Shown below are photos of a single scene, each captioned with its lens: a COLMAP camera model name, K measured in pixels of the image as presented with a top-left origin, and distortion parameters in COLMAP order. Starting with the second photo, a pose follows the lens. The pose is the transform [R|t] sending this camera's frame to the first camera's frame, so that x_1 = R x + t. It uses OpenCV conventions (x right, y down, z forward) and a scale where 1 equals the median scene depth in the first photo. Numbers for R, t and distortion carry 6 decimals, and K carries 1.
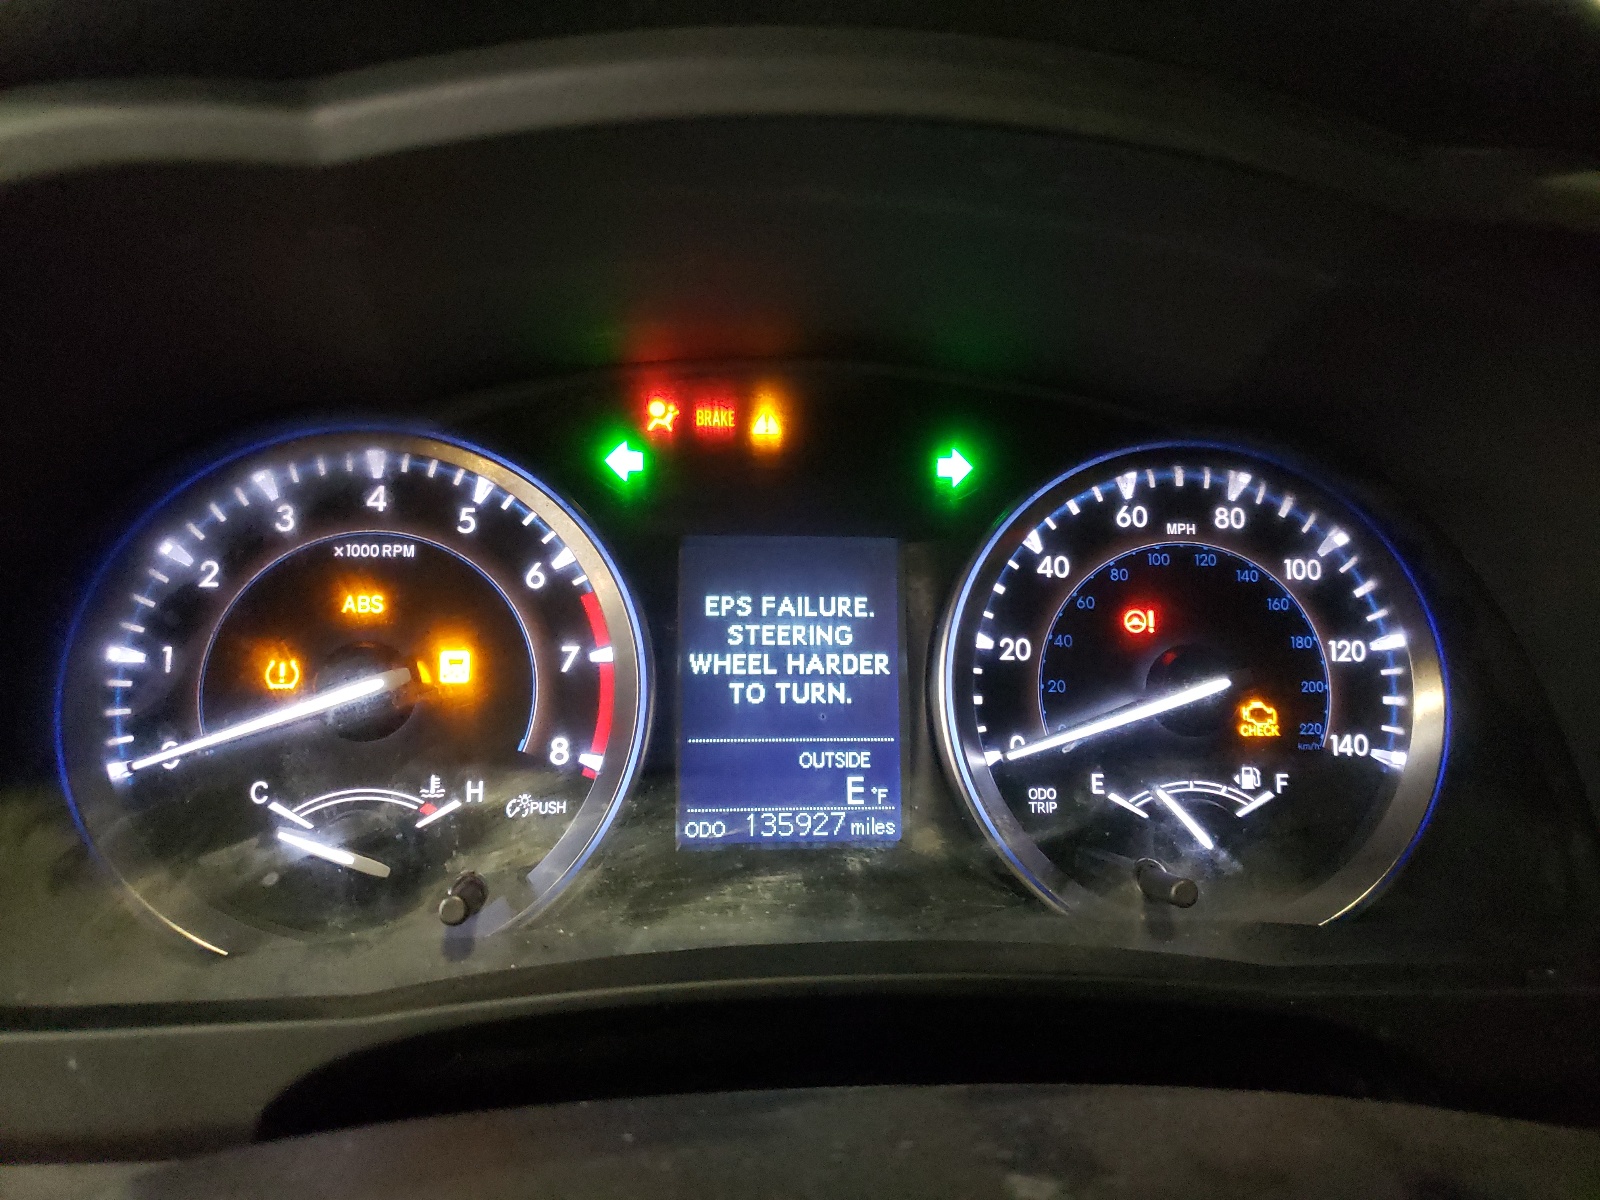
lens RADIAL K [[1221.7, 0, 791.0], [0, 1221.7, 588.7], [0, 0, 1]] dist [0.005234, -0.006185]
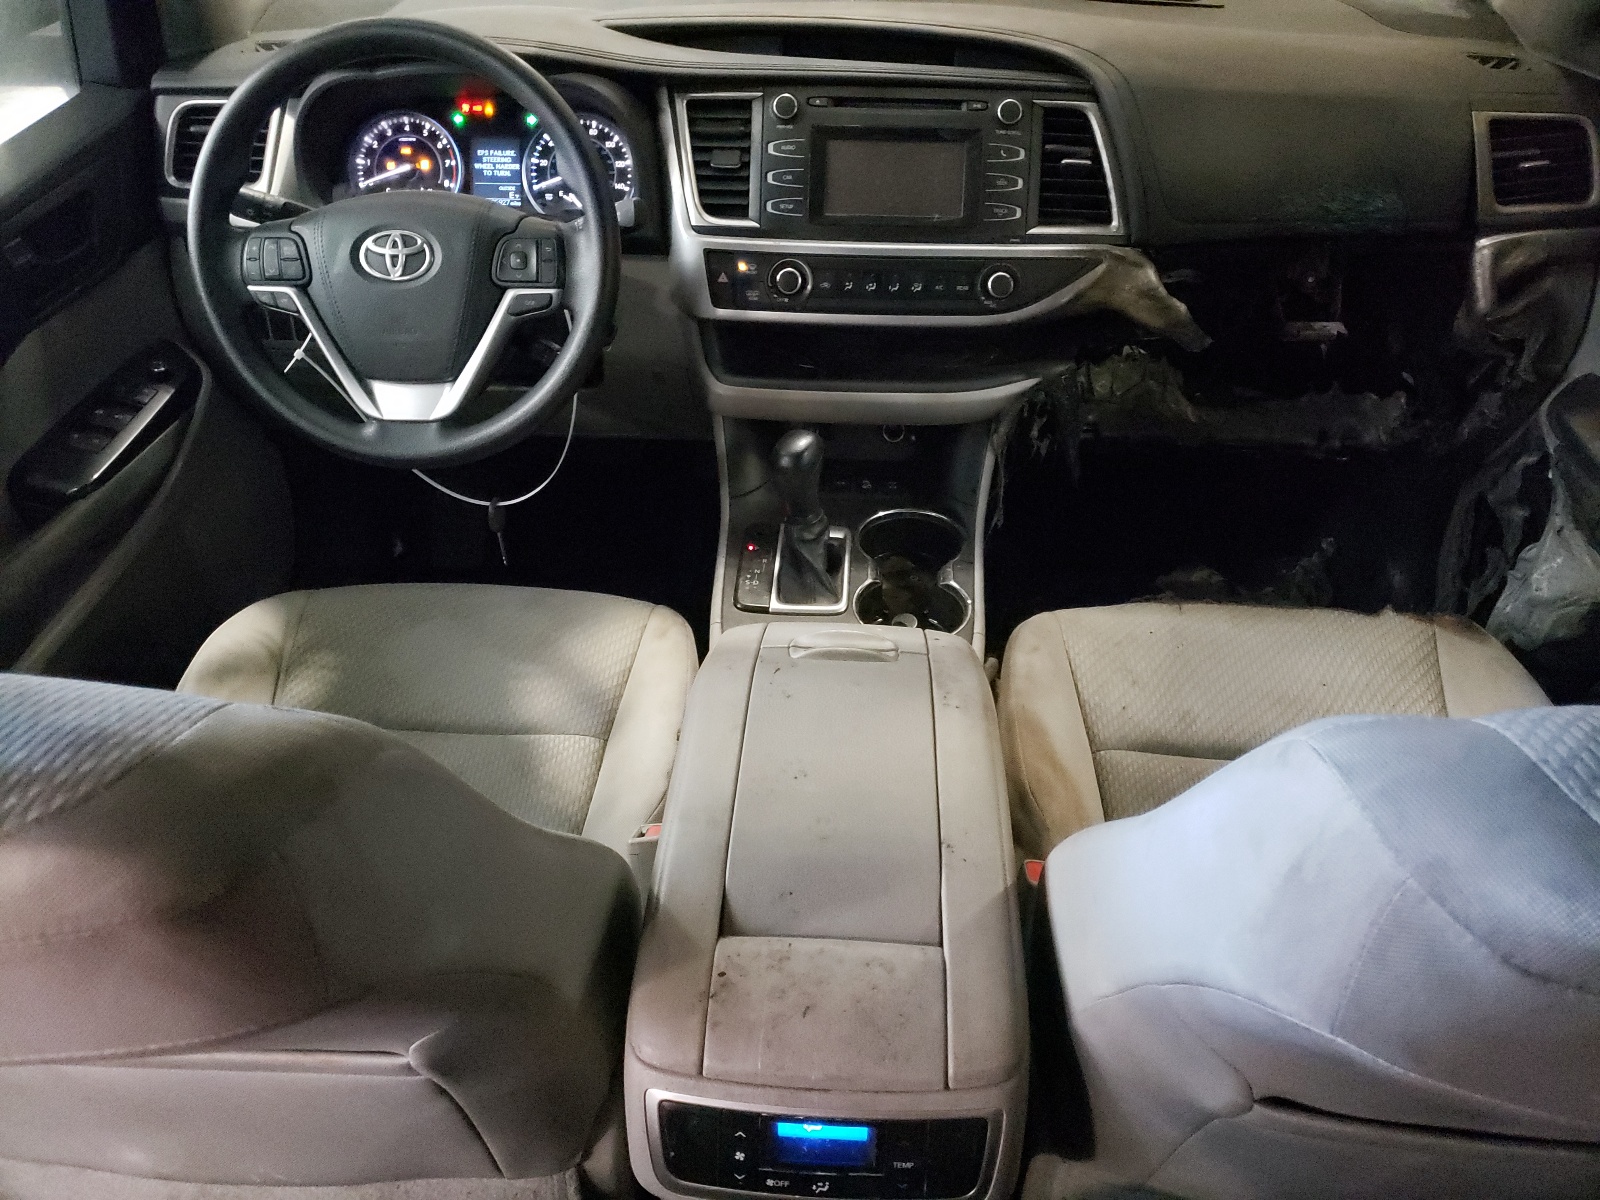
lens RADIAL K [[1221.7, 0, 813.6], [0, 1221.7, 599.4], [0, 0, 1]] dist [0.005234, -0.006185]
pose [[0.987496, 0.052766, -0.148553, 2.012545], [-0.008564, 0.958885, 0.283666, 0.319865], [0.157413, -0.278847, 0.947347, -3.742811]]
